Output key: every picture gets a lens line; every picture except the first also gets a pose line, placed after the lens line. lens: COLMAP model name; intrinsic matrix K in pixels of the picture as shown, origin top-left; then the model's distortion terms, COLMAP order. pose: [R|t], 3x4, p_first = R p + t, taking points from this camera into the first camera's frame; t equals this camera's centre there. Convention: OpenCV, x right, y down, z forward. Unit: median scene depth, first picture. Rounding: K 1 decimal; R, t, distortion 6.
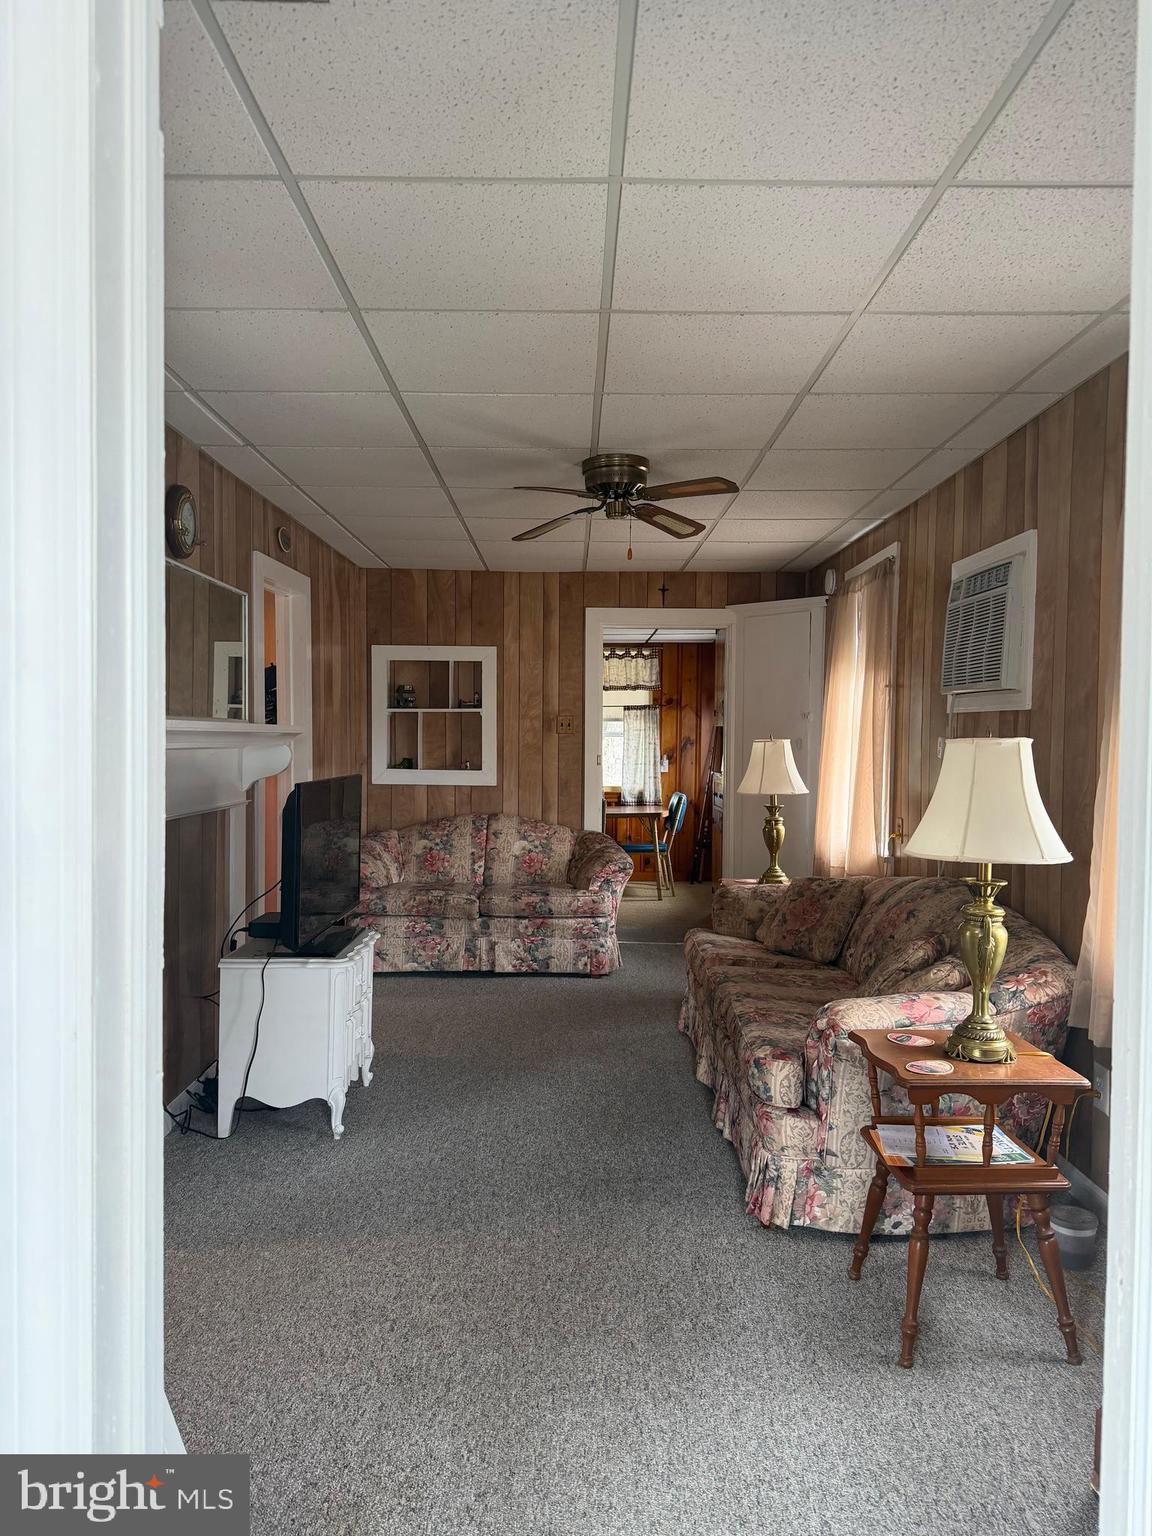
lens RADIAL K [[1075.7, 0, 572.9], [0, 1075.7, 762.5], [0, 0, 1]] dist [0.031849, -0.040258]
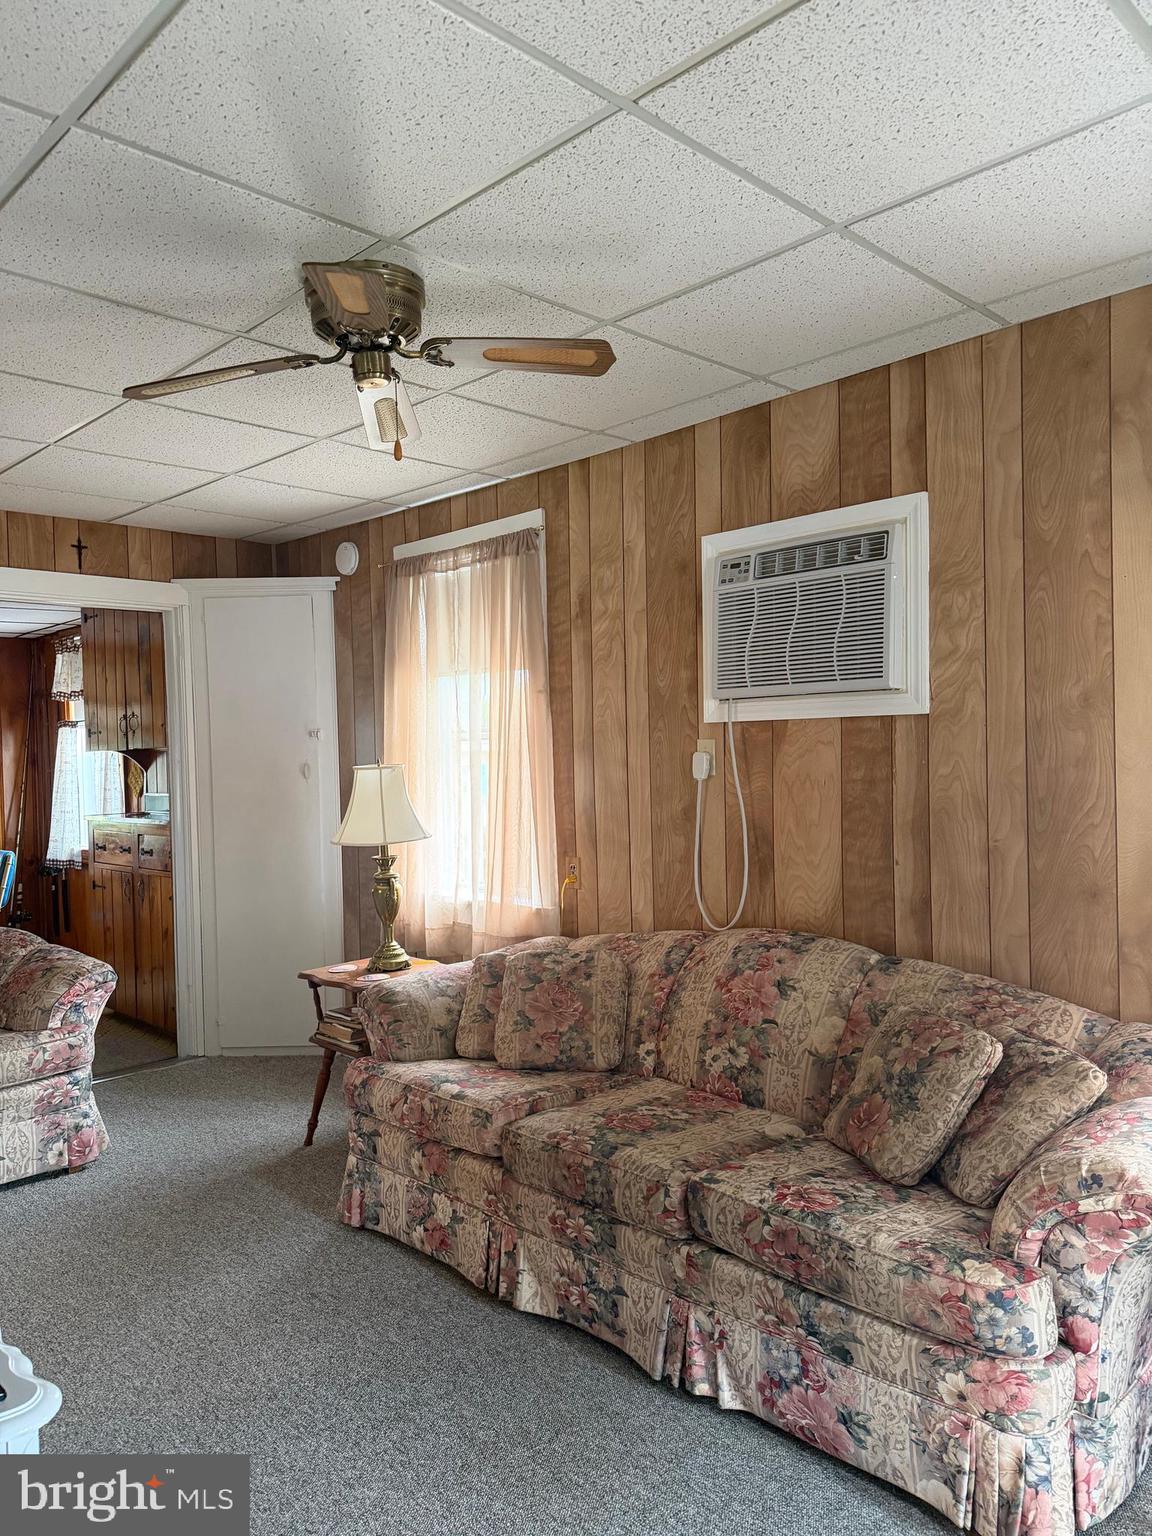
lens RADIAL K [[1075.7, 0, 567.7], [0, 1075.7, 769.3], [0, 0, 1]] dist [0.031849, -0.040258]
pose [[0.694235, -0.034252, 0.718933, -0.216655], [0.047498, 0.998870, 0.001723, -0.012876], [-0.718180, 0.032952, 0.695077, 0.376657]]
